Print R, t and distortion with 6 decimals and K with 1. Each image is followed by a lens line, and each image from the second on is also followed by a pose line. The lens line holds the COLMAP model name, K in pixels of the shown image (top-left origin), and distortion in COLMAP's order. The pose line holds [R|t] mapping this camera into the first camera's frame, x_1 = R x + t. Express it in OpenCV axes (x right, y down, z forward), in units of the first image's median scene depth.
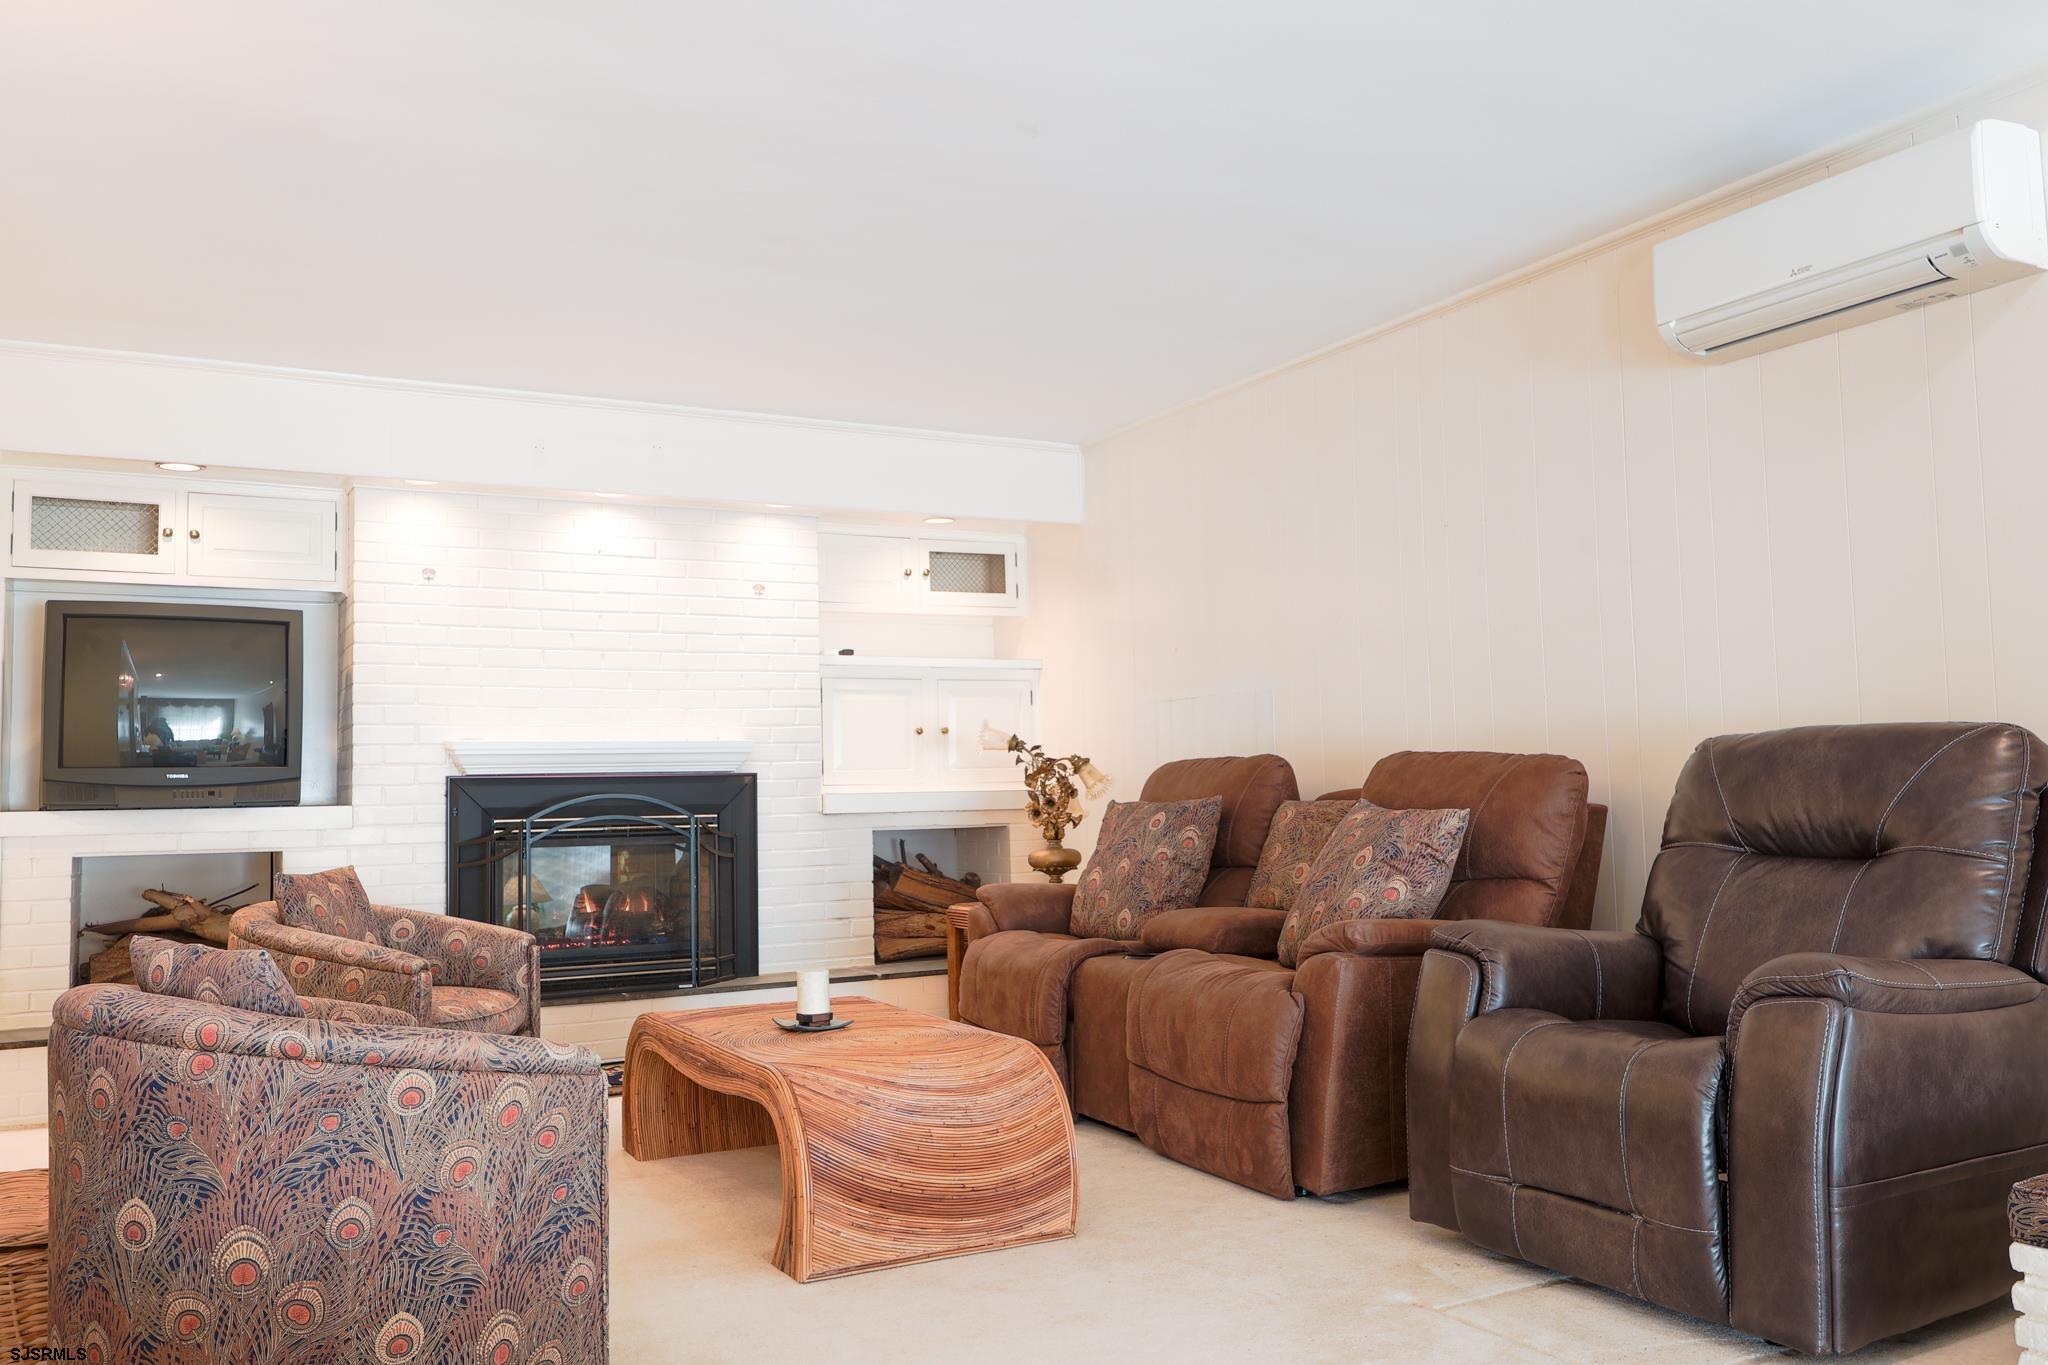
lens RADIAL K [[1603.9, 0, 1025.0], [0, 1603.9, 682.8], [0, 0, 1]] dist [-0.001064, -0.001475]
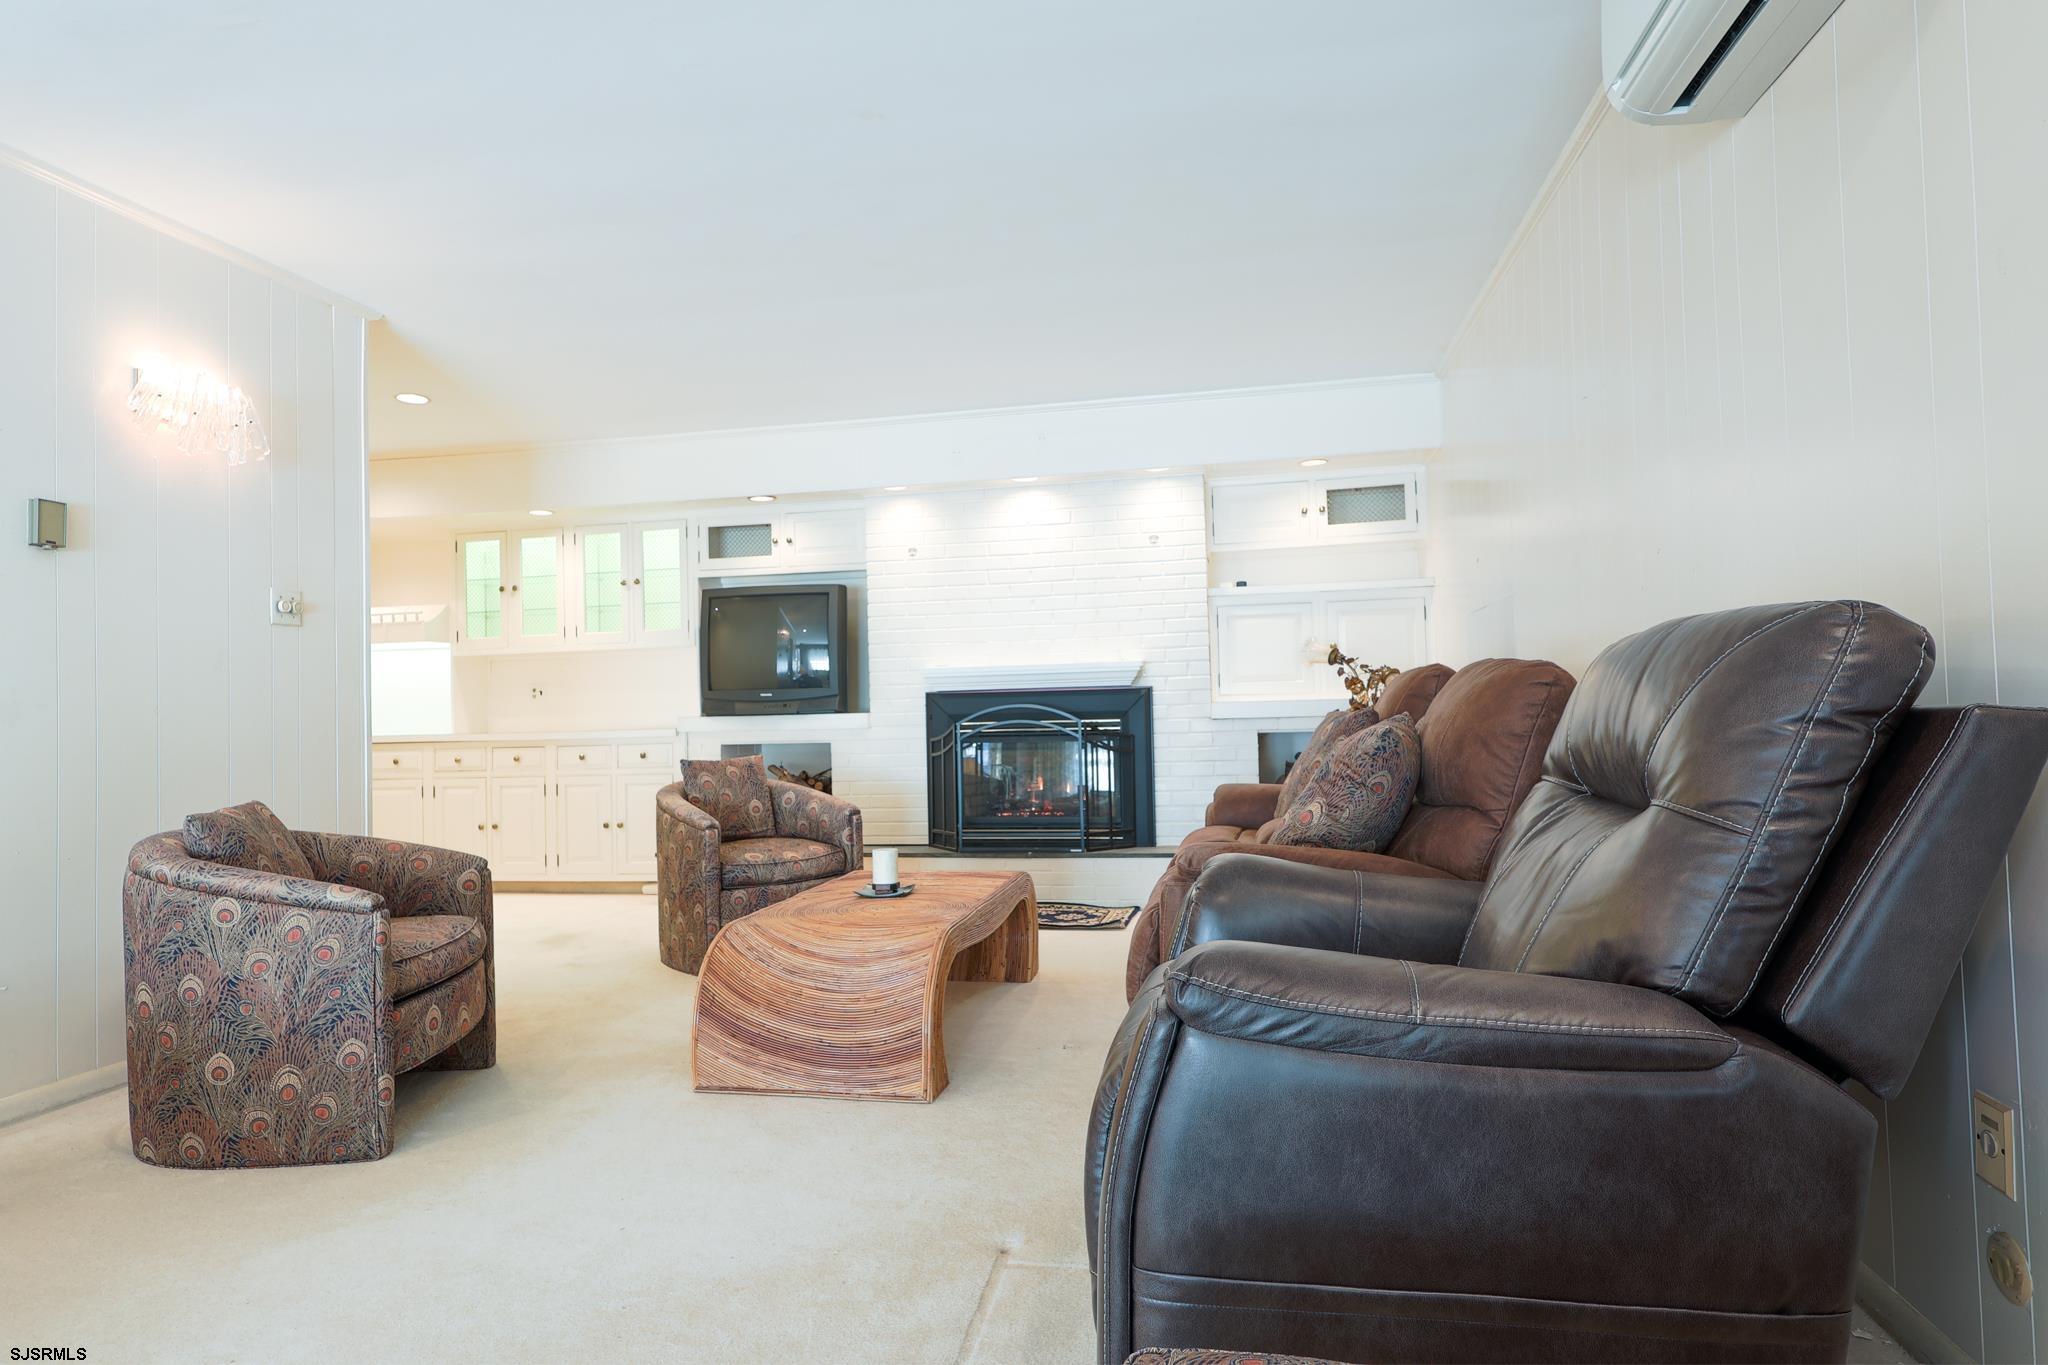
lens RADIAL K [[1152.4, 0, 1021.8], [0, 1152.4, 684.4], [0, 0, 1]] dist [0.004597, -0.001285]
pose [[0.760346, -0.013494, -0.649378, 0.634936], [0.052548, 0.997785, 0.040794, 0.023383], [0.647389, -0.065141, 0.759371, 0.465825]]
